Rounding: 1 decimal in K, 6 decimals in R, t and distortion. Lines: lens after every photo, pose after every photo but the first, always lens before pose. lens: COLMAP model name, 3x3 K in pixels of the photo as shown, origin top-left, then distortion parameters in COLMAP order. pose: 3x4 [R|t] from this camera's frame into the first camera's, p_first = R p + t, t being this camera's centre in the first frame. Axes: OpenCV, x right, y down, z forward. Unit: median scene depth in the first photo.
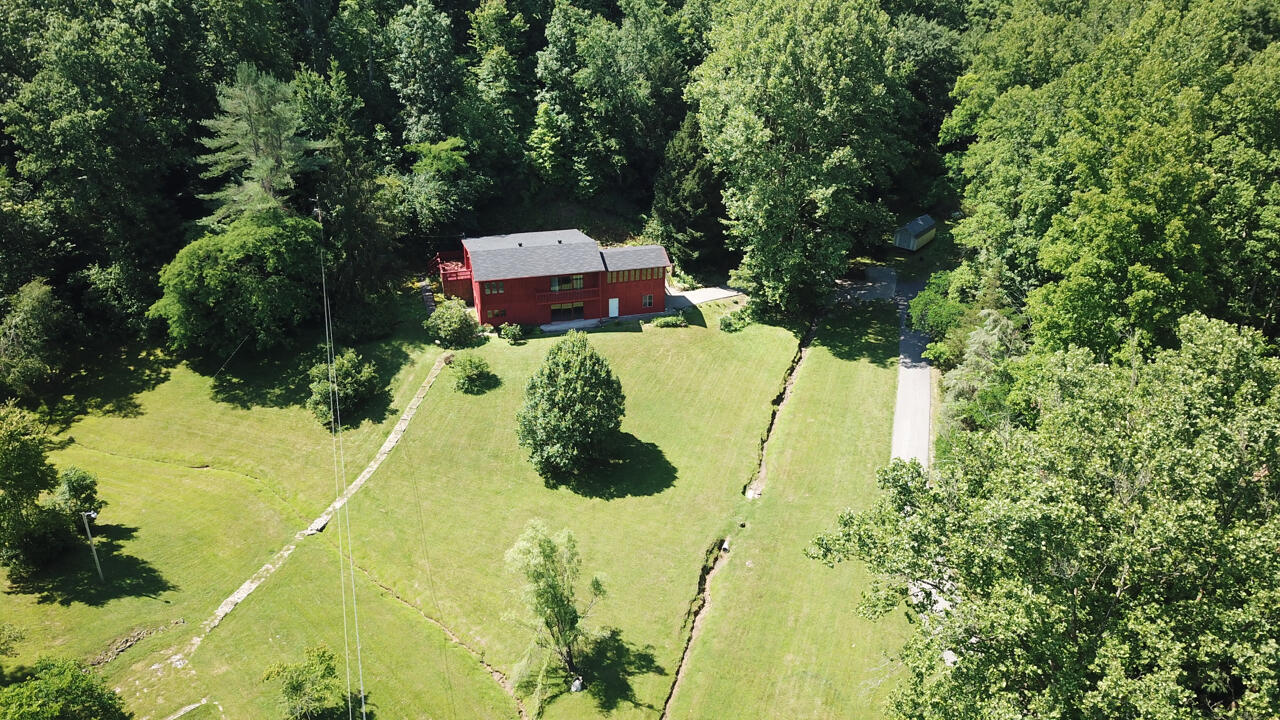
lens RADIAL K [[1012.4, 0, 640.0], [0, 1012.4, 360.0], [0, 0, 1]] dist [-0.007867, -0.003491]
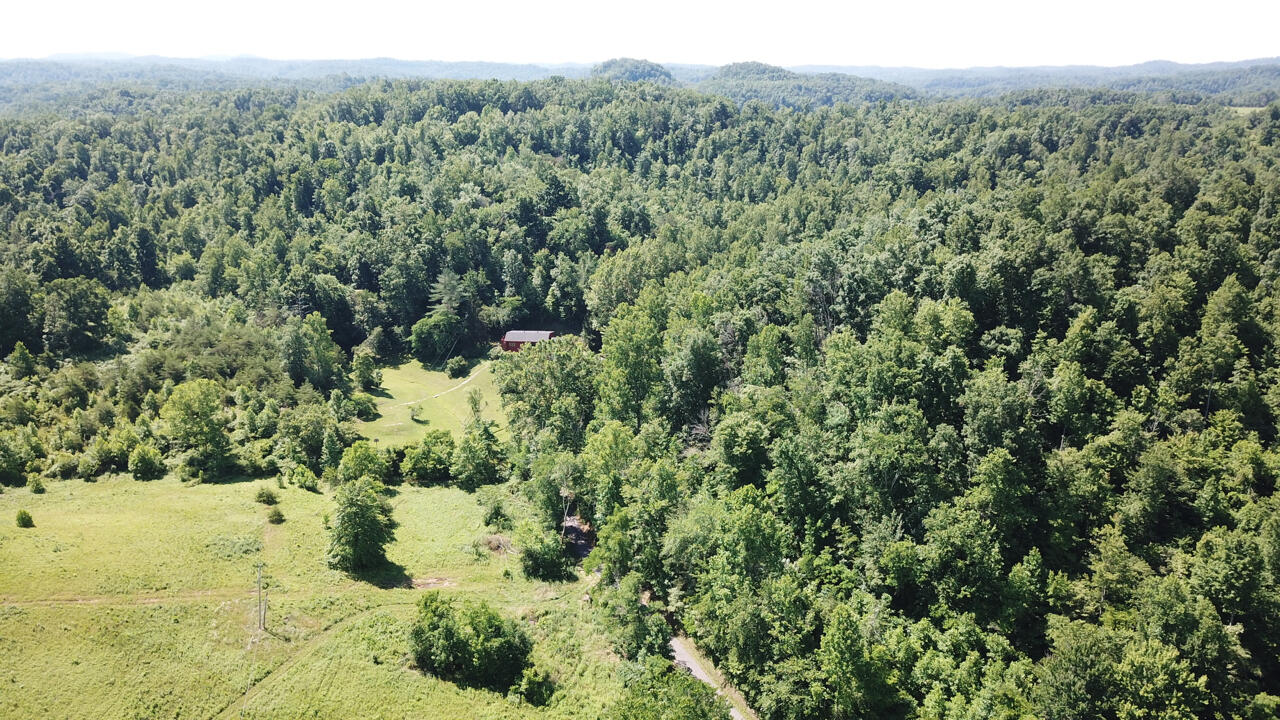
lens RADIAL K [[1007.5, 0, 646.2], [0, 1007.5, 357.9], [0, 0, 1]] dist [0.003893, 0.004941]
pose [[0.953028, 0.092306, -0.288473, 1.066139], [-0.141408, 0.977857, -0.154273, 0.360539], [0.267845, 0.187819, 0.944978, -1.660734]]
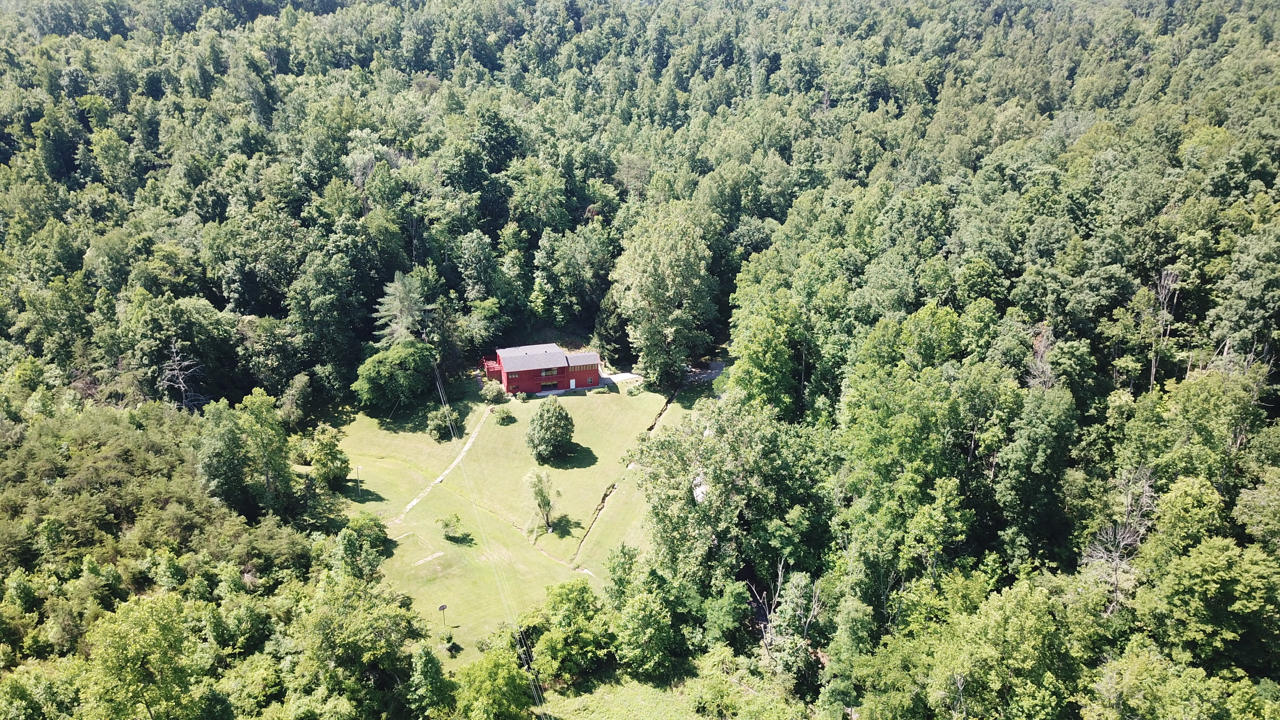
lens RADIAL K [[1001.3, 0, 659.2], [0, 1001.3, 360.7], [0, 0, 1]] dist [0.001938, -0.001284]
pose [[0.999614, -0.003446, 0.027585, 0.091805], [0.005342, 0.997606, -0.068953, 0.039430], [-0.027282, 0.069074, 0.997238, -0.997100]]
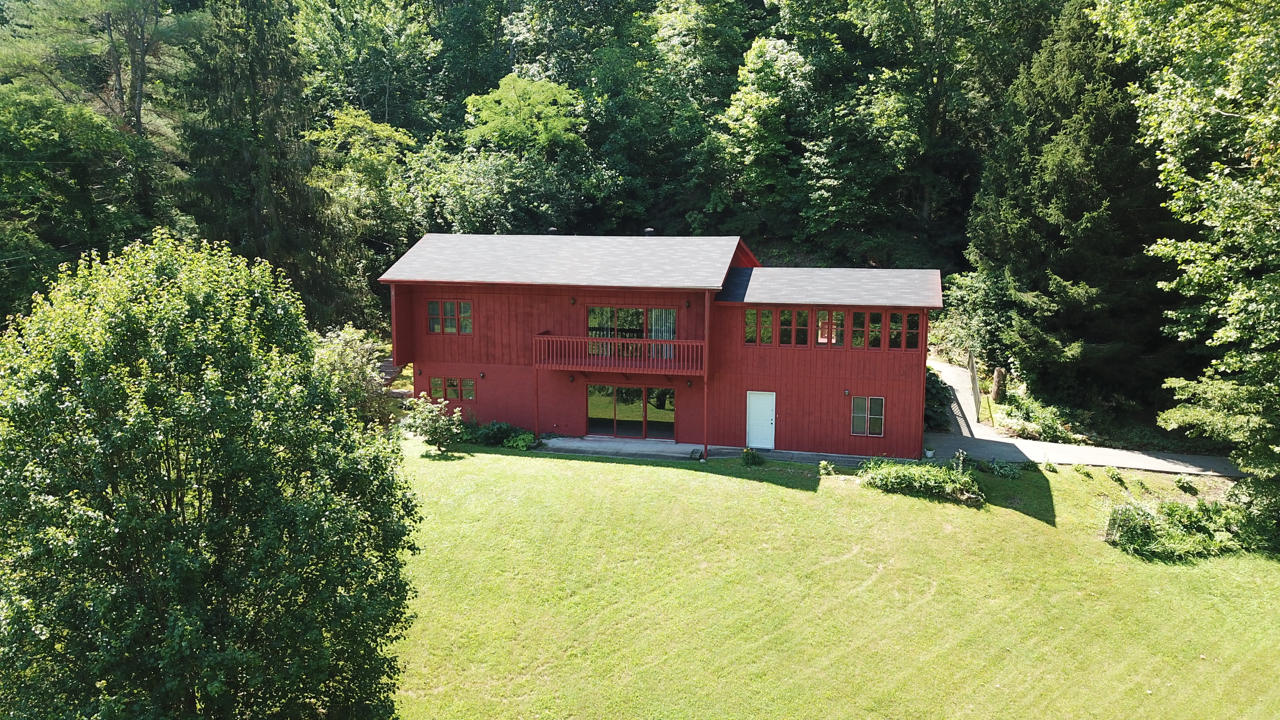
lens RADIAL K [[1002.7, 0, 616.8], [0, 1002.7, 324.6], [0, 0, 1]] dist [0.002012, 0.004724]
pose [[0.864304, 0.052505, -0.500222, 0.101502], [-0.219711, 0.934043, -0.281586, 0.025103], [0.452444, 0.353280, 0.818833, 0.690001]]
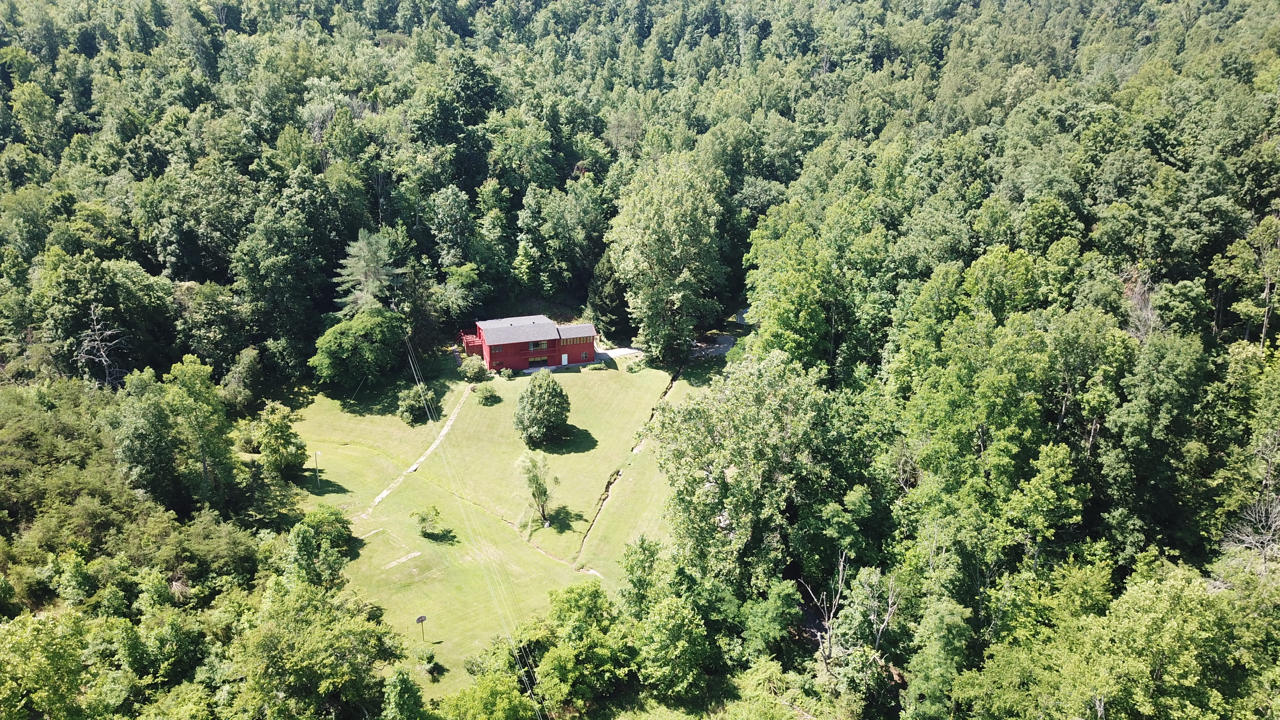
lens RADIAL K [[1001.5, 0, 658.7], [0, 1001.5, 356.2], [0, 0, 1]] dist [-0.004654, 0.011365]
pose [[0.998171, -0.014069, 0.058788, 0.035228], [0.018537, 0.996924, -0.076156, 0.078277], [-0.057536, 0.077107, 0.995361, -0.746531]]
